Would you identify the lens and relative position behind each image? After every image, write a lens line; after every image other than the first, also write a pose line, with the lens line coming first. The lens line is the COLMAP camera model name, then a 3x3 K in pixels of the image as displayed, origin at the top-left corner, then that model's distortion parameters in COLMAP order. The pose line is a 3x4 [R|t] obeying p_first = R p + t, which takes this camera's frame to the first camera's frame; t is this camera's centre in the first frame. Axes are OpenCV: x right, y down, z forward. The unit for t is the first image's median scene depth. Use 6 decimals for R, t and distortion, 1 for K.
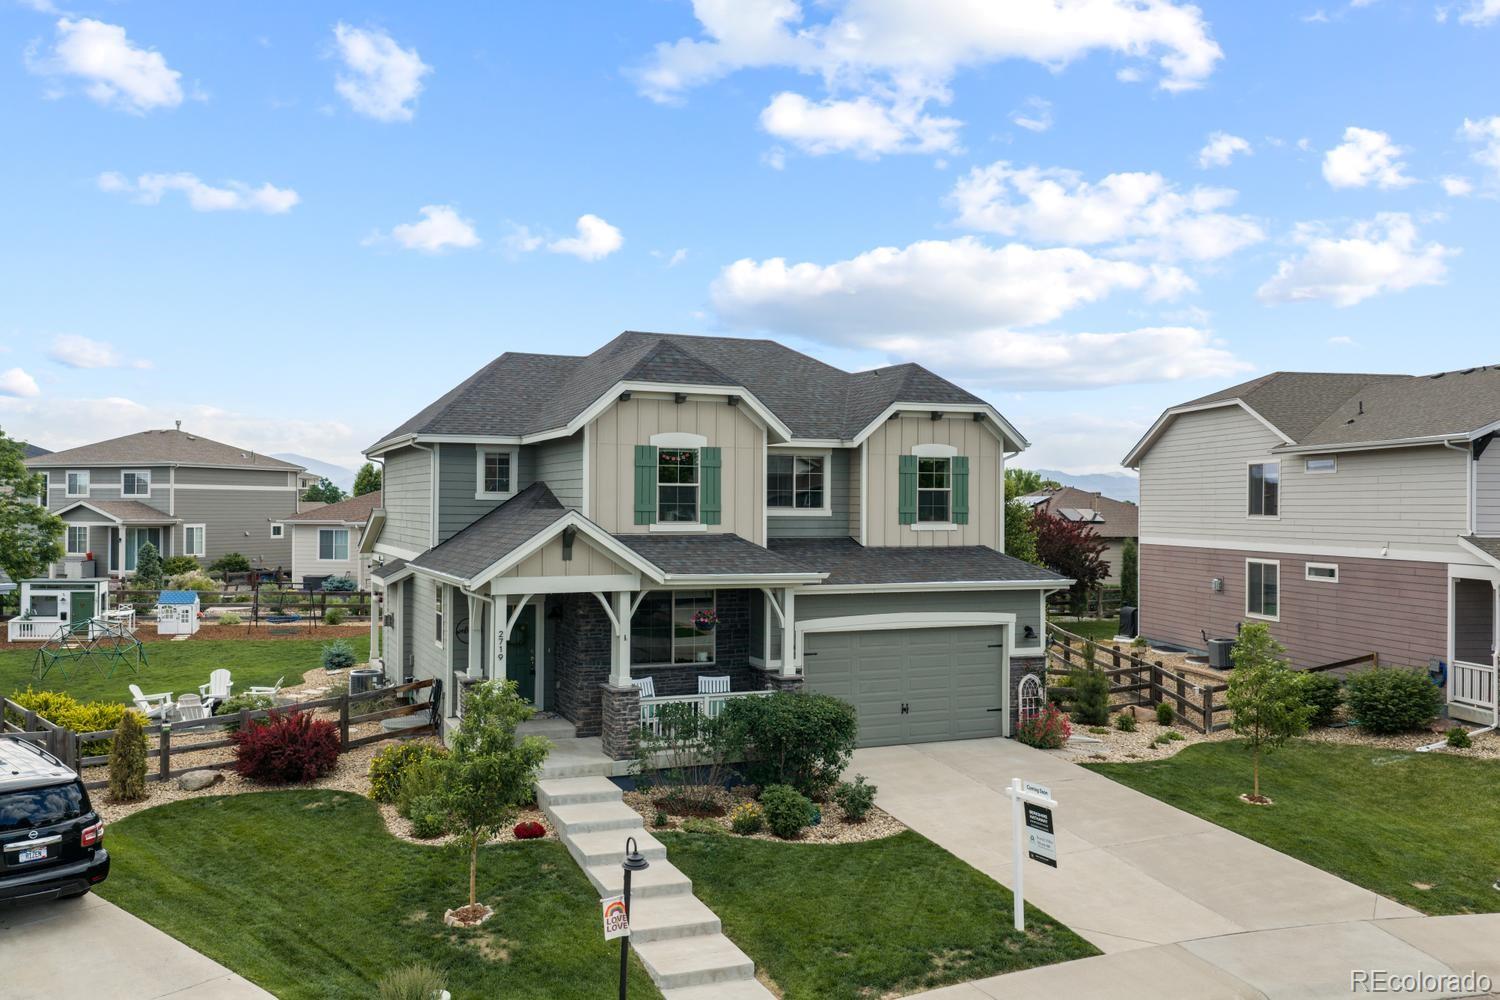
lens RADIAL K [[1244.0, 0, 750.0], [0, 1244.0, 500.0], [0, 0, 1]] dist [0.007997, -0.011275]
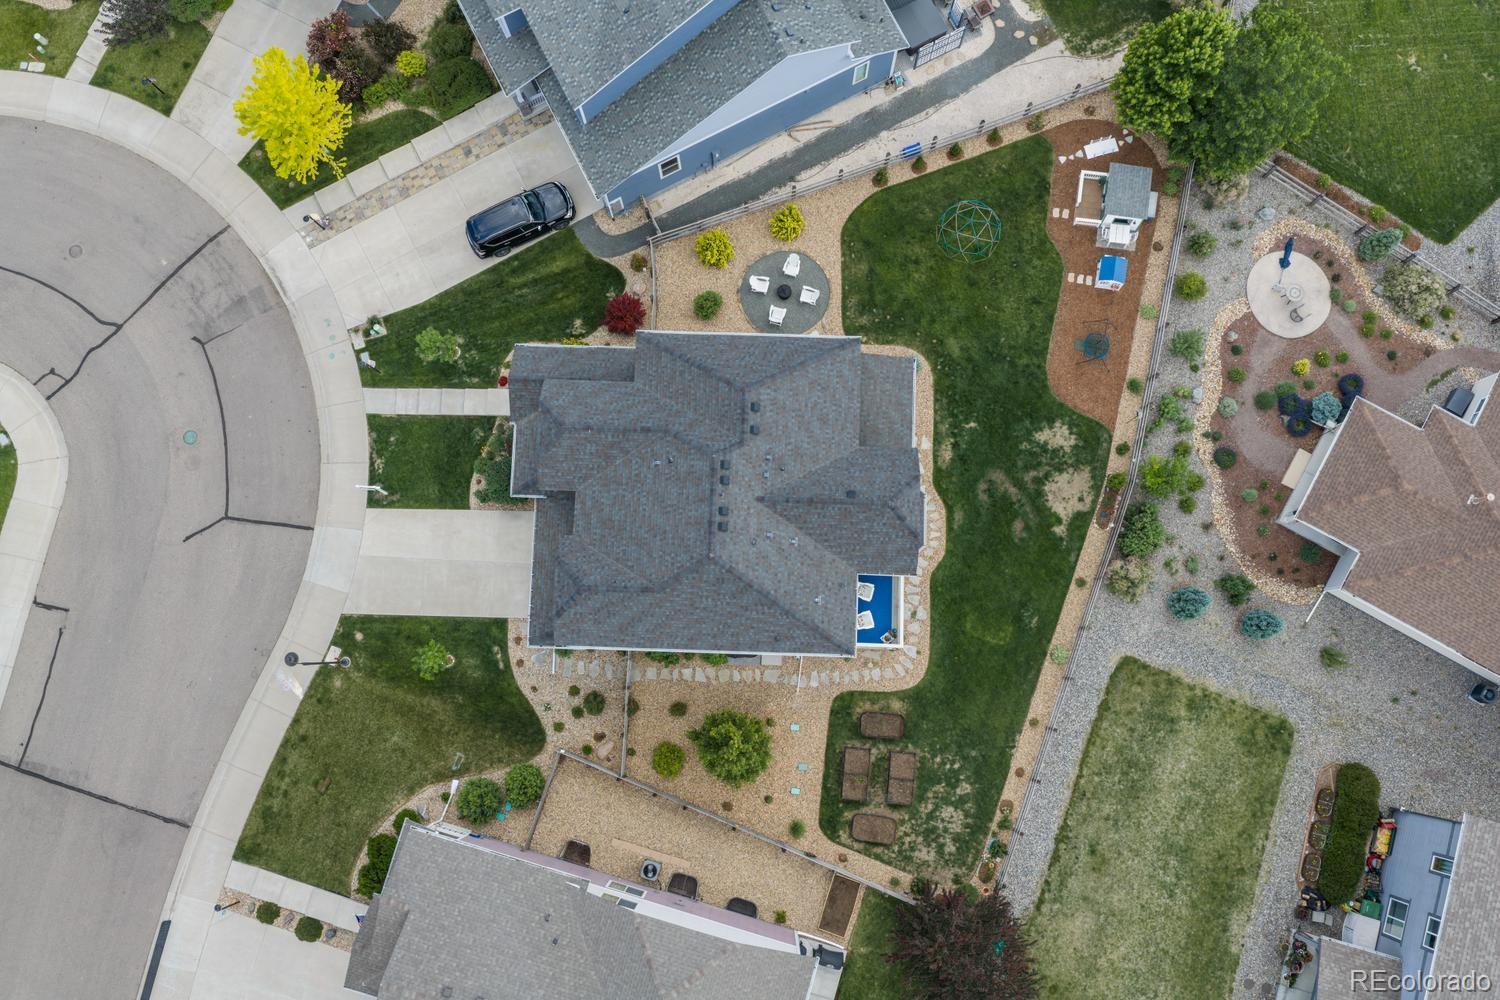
lens RADIAL K [[1244.0, 0, 750.0], [0, 1244.0, 500.0], [0, 0, 1]] dist [0.007997, -0.011275]
pose [[-0.423856, 0.897058, -0.125031, 0.149239], [0.008285, 0.141879, 0.989849, -1.959711], [0.905692, 0.418518, -0.067569, 1.371182]]
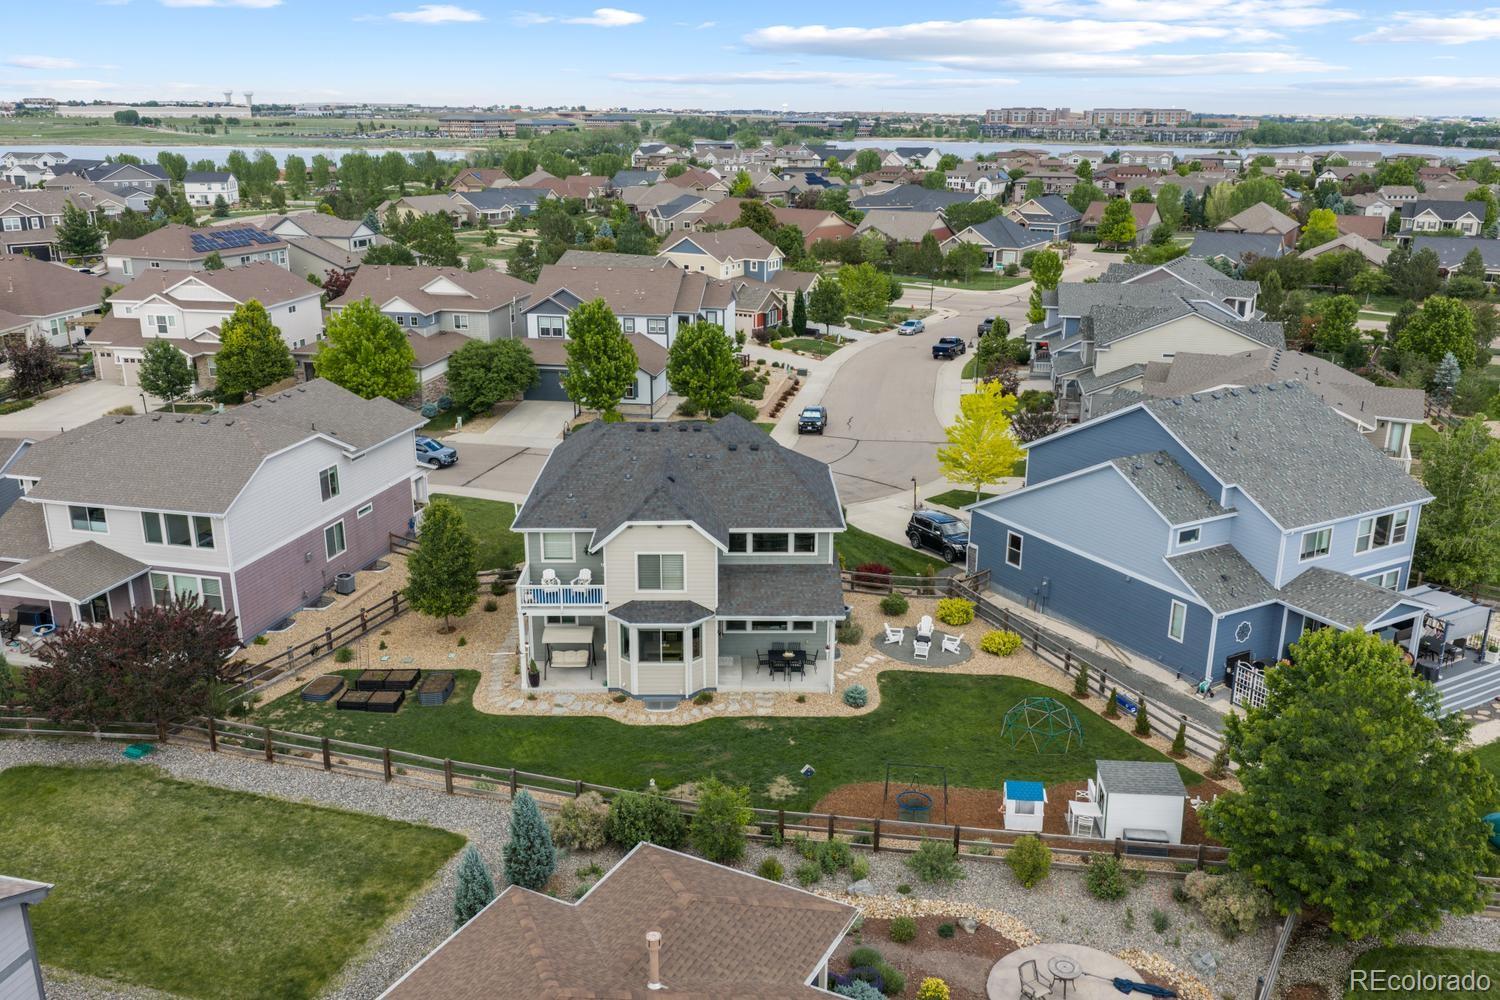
lens RADIAL K [[1244.0, 0, 750.0], [0, 1244.0, 500.0], [0, 0, 1]] dist [0.007997, -0.011275]
pose [[-0.922555, -0.137664, 0.360474, -0.940144], [-0.023100, 0.952222, 0.304531, -0.643901], [-0.385174, 0.272620, -0.881657, 2.988874]]
